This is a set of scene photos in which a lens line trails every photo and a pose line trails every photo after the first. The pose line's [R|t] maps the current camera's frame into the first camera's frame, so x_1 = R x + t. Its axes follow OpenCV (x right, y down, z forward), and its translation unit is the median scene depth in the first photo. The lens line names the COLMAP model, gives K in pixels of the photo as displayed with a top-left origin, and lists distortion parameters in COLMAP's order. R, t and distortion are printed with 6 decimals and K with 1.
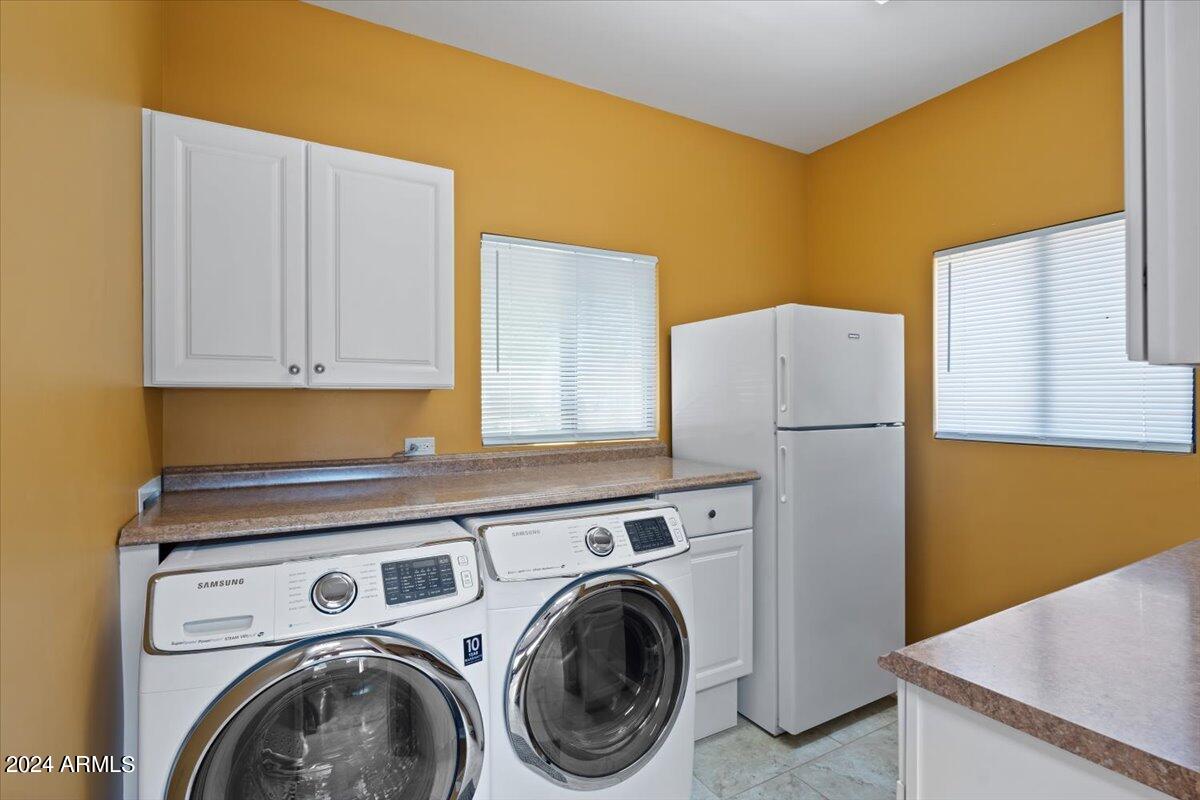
lens RADIAL K [[543.4, 0, 598.9], [0, 543.4, 395.7], [0, 0, 1]] dist [-0.001292, -0.000015]
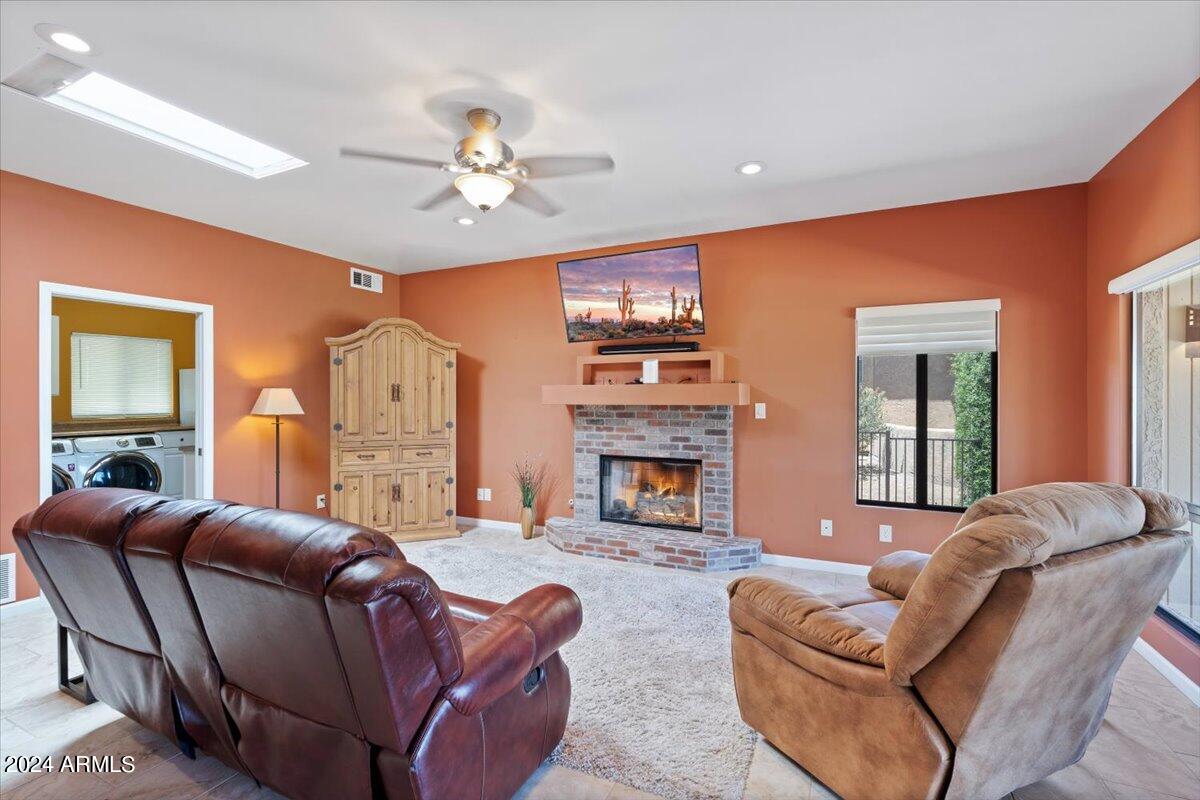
lens RADIAL K [[543.4, 0, 599.5], [0, 543.4, 399.2], [0, 0, 1]] dist [-0.001292, -0.000015]
pose [[0.835857, -0.005621, 0.548919, 0.575347], [0.004196, 0.999984, 0.003851, 0.003857], [-0.548932, -0.000916, 0.835867, -3.129184]]
